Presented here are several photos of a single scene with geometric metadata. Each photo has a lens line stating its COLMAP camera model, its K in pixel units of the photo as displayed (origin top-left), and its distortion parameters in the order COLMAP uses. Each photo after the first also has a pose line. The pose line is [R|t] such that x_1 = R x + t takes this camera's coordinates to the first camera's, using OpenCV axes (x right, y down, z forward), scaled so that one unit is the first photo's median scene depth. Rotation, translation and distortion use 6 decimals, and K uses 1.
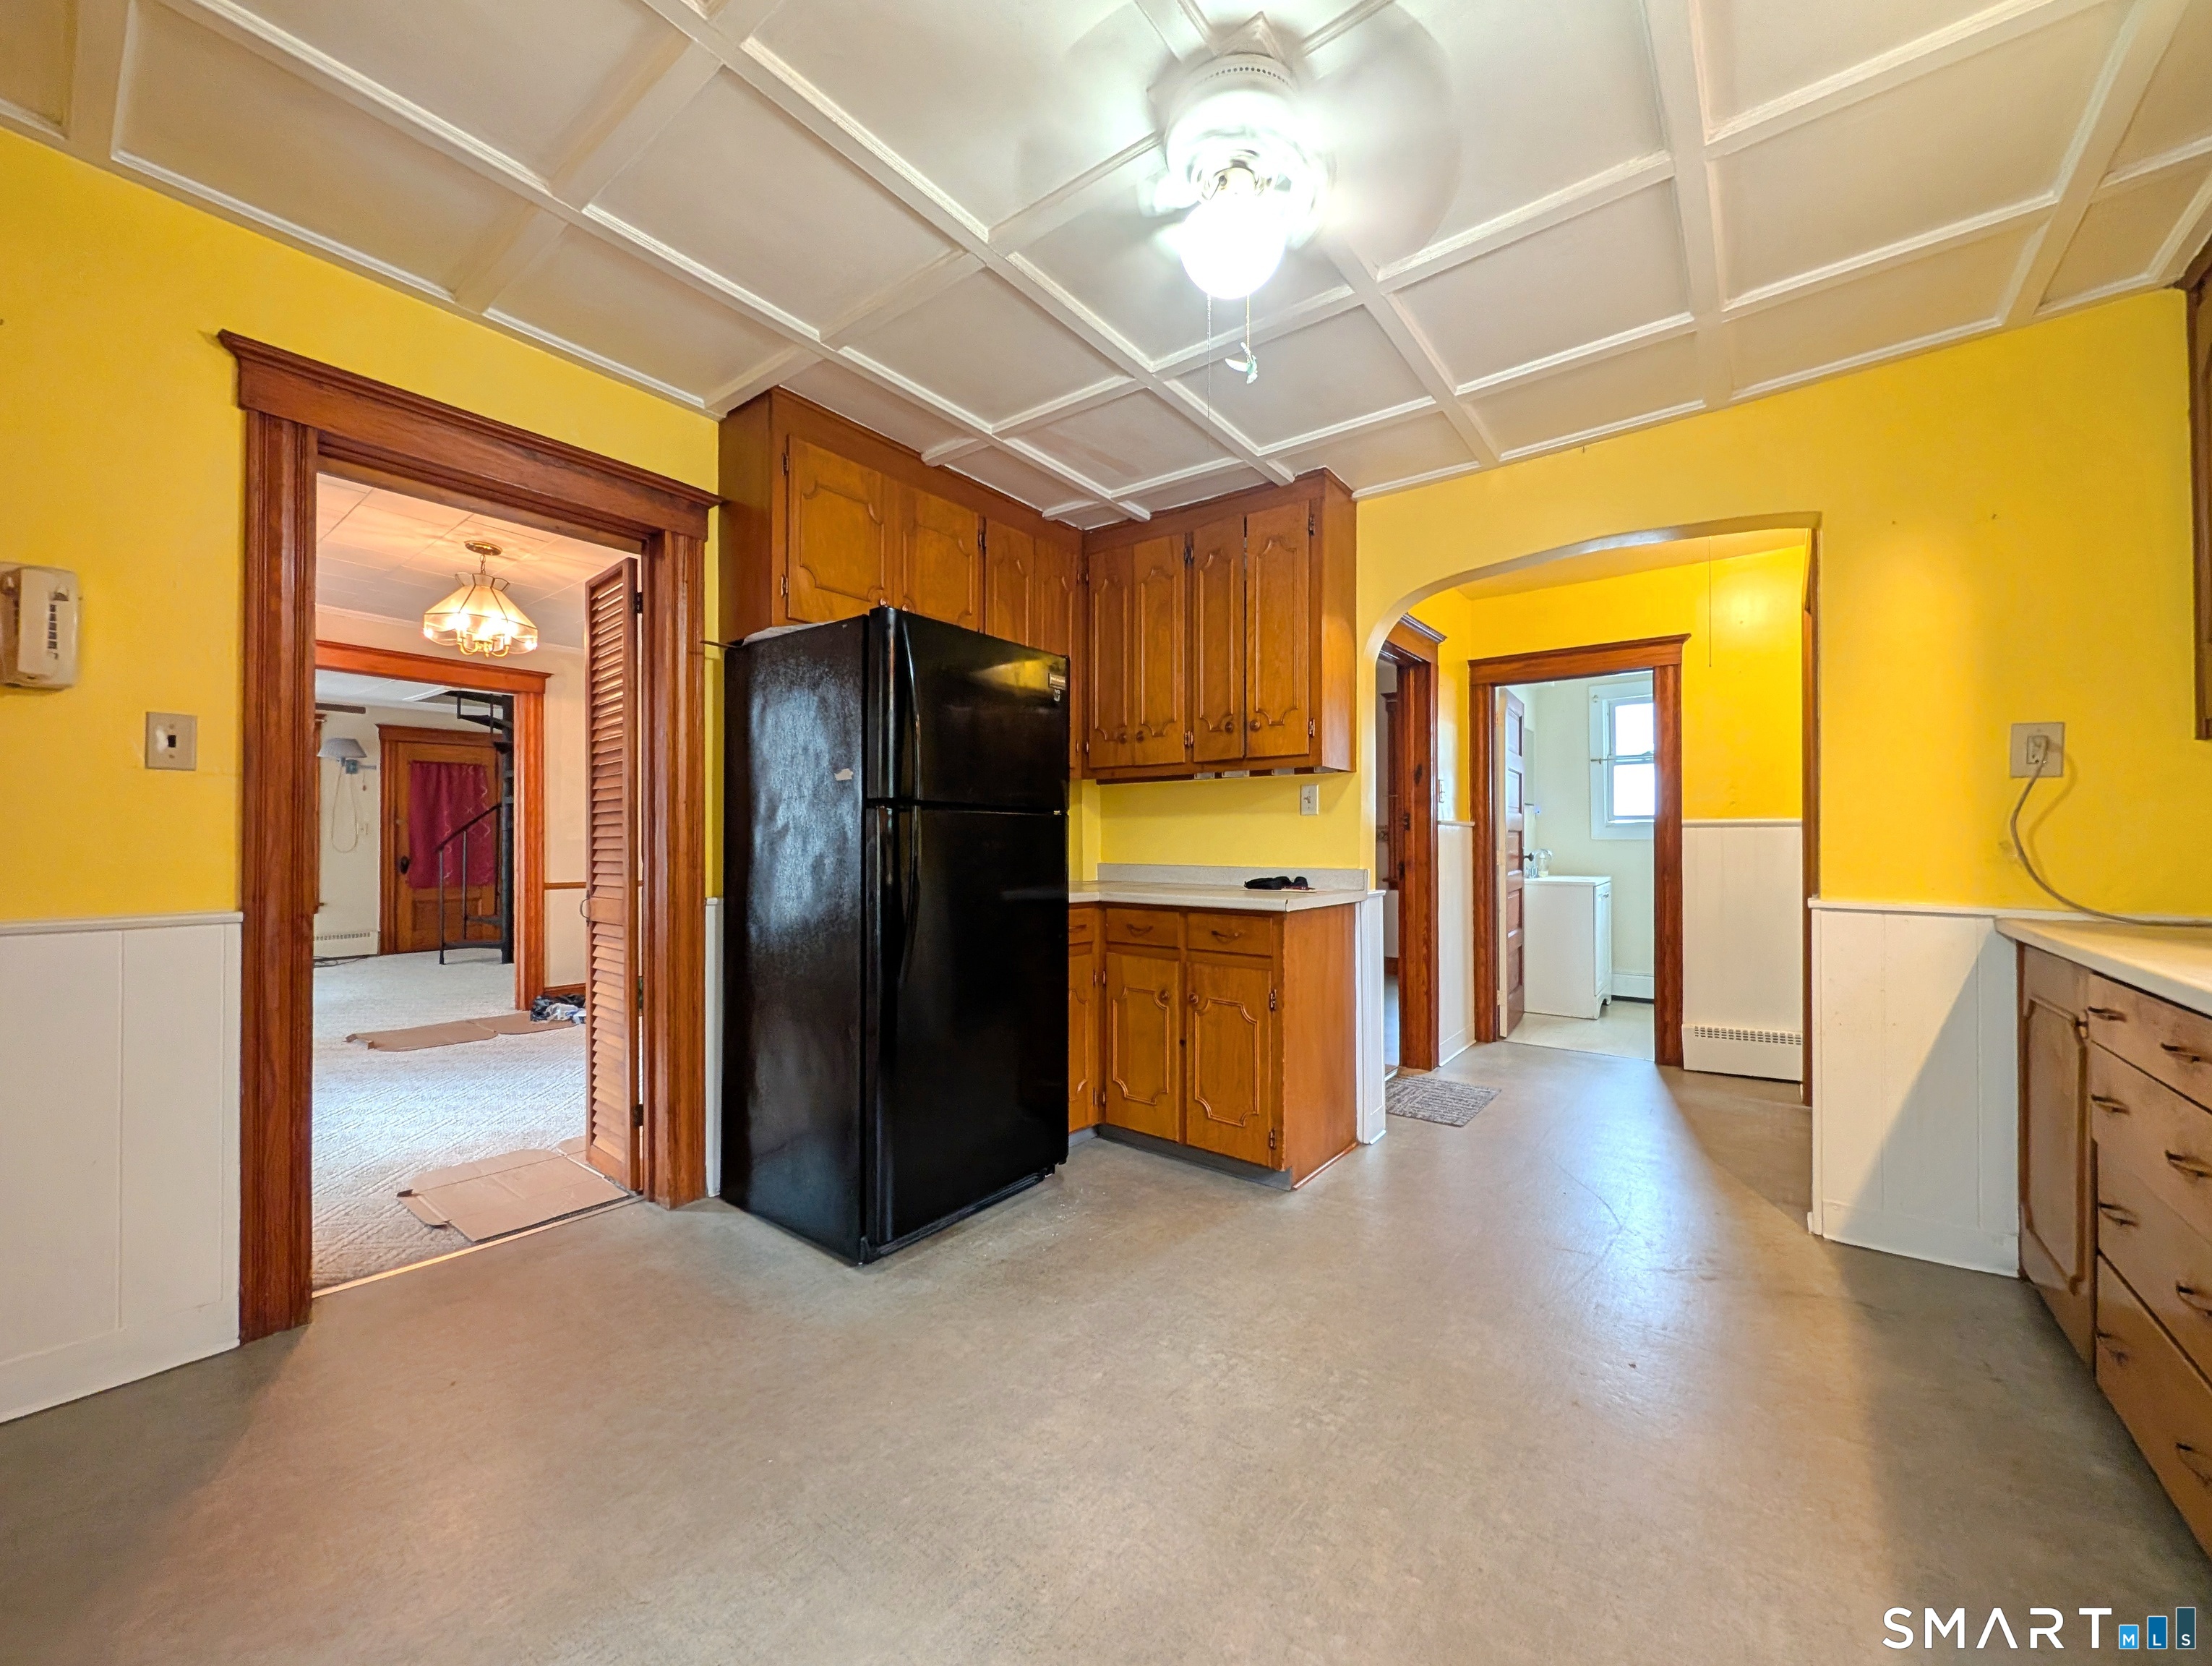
lens RADIAL K [[849.2, 0, 1107.1], [0, 849.2, 837.0], [0, 0, 1]] dist [0.001098, -0.000878]
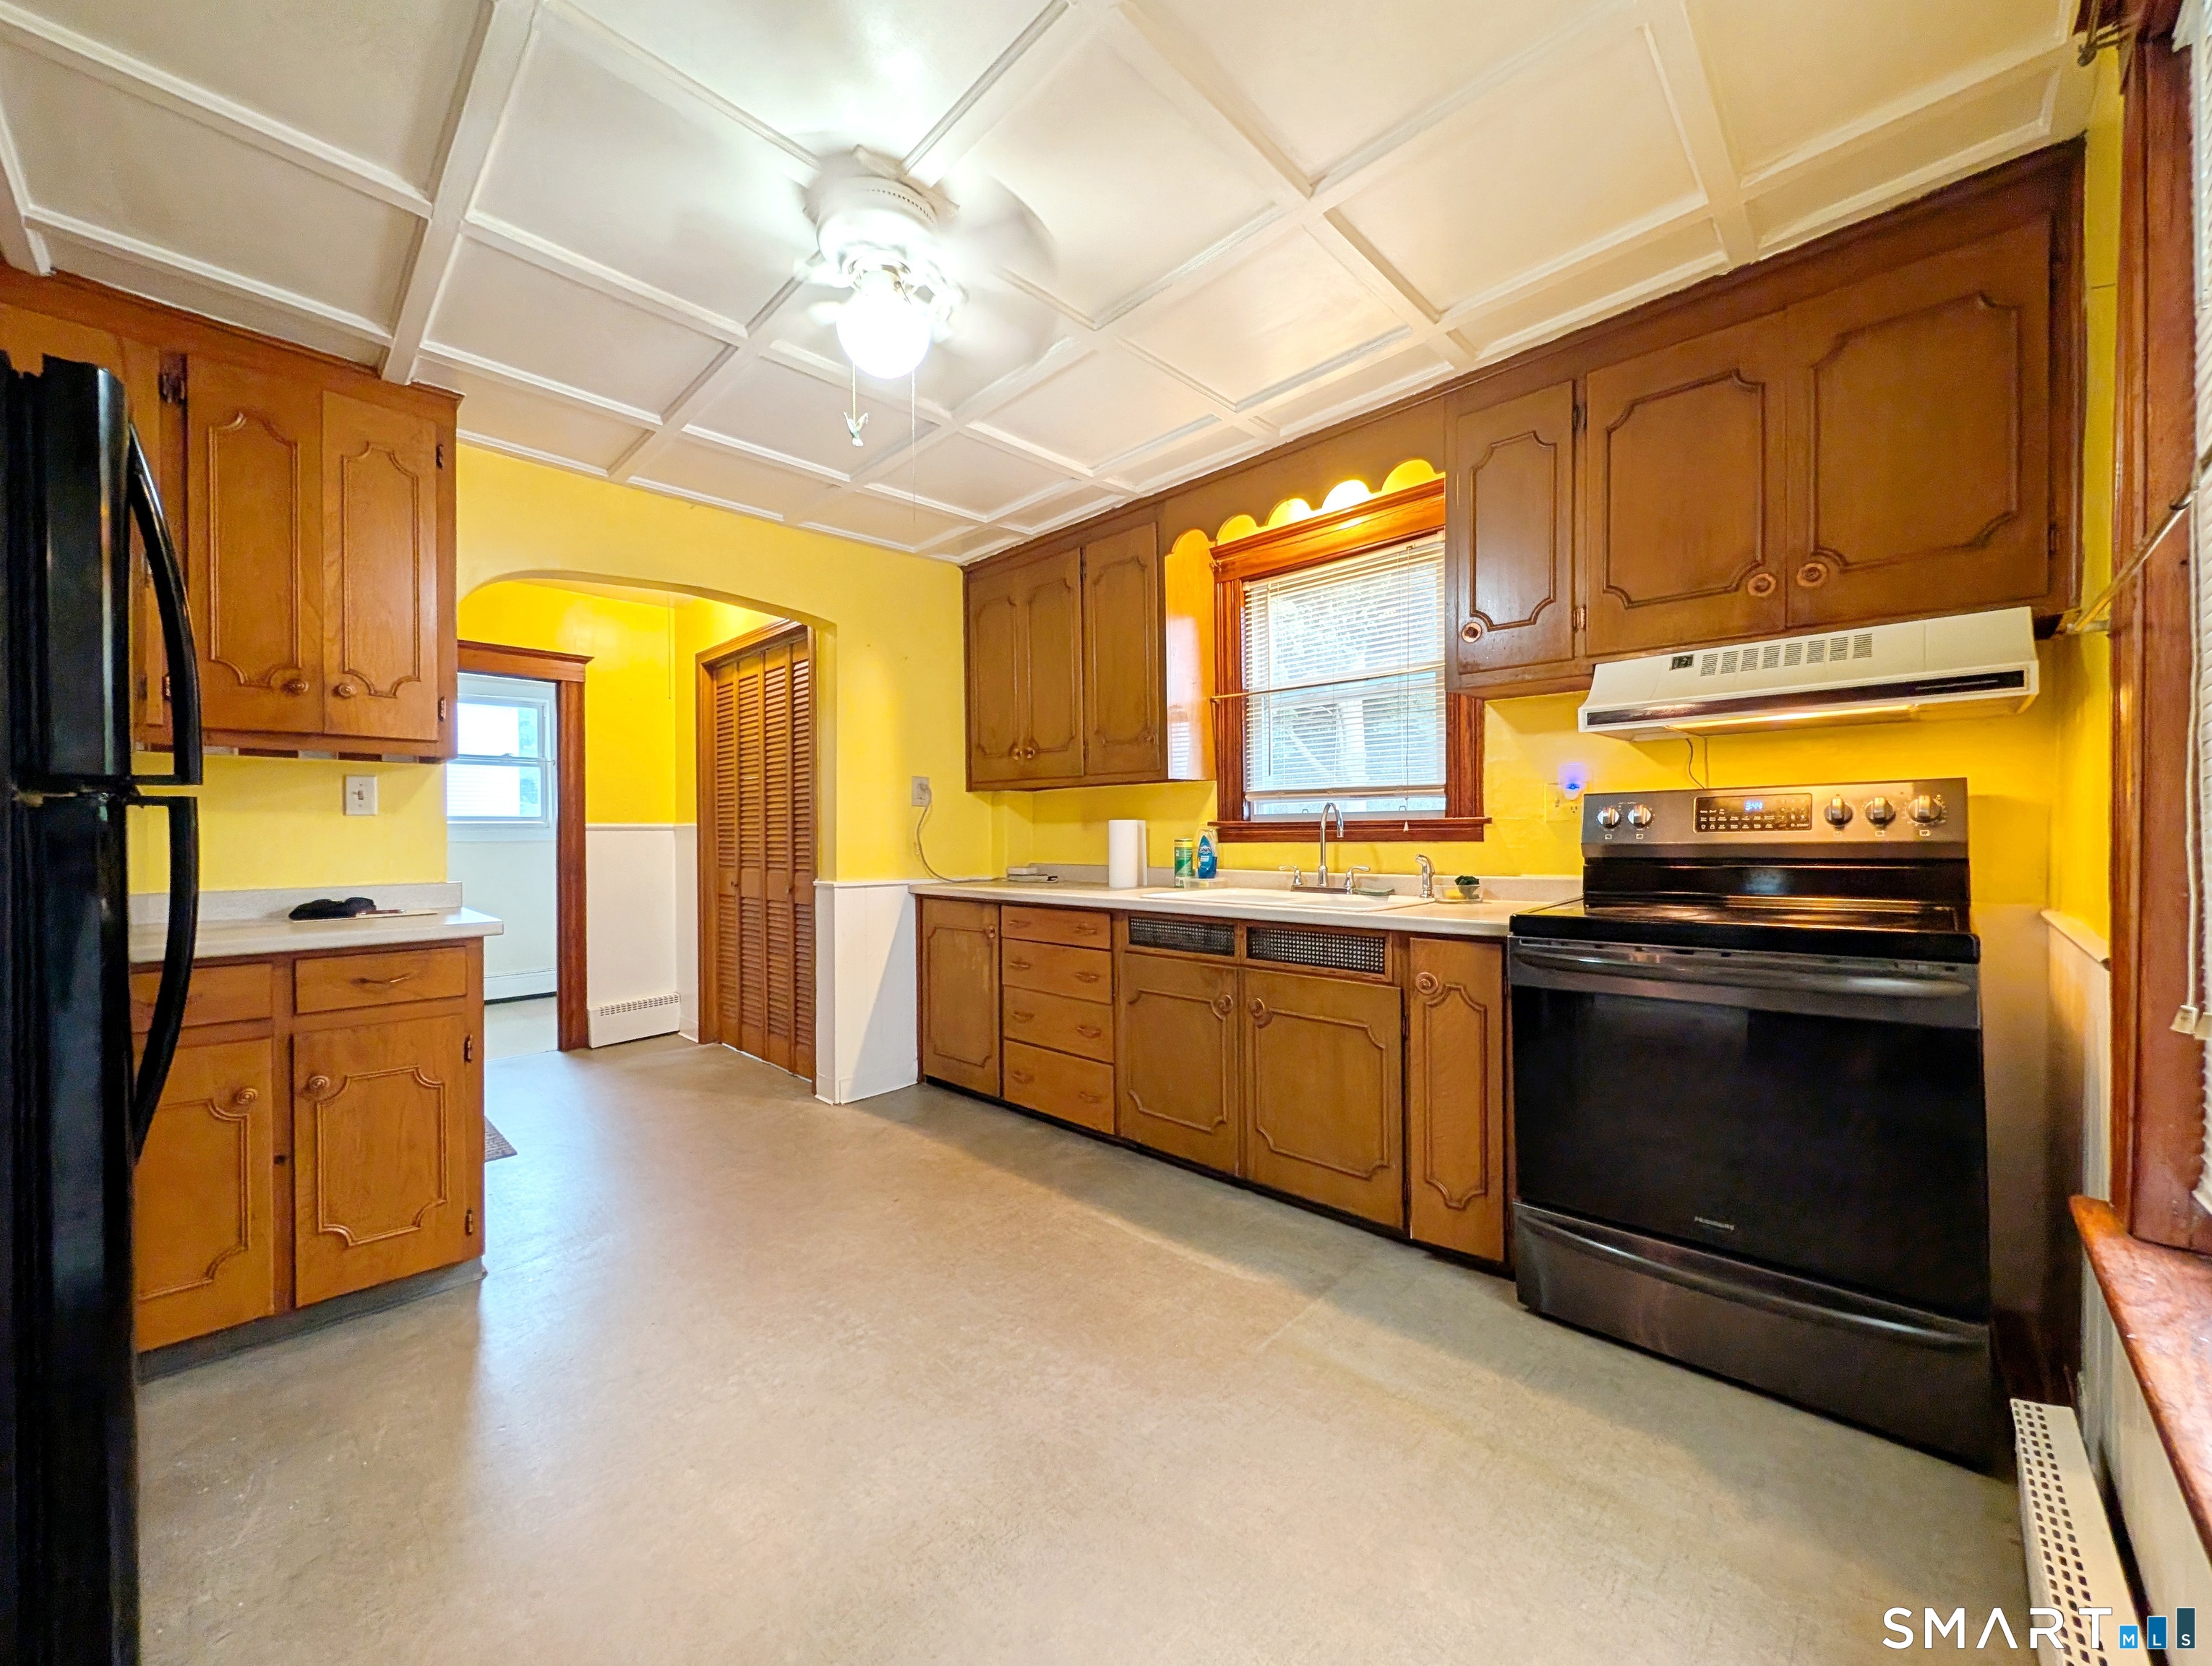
lens RADIAL K [[849.2, 0, 1107.1], [0, 849.2, 837.0], [0, 0, 1]] dist [0.001098, -0.000878]
pose [[0.110798, -0.006028, 0.993825, -0.512200], [0.002264, 0.999981, 0.005813, -0.010963], [-0.993840, 0.001606, 0.110810, 0.300946]]
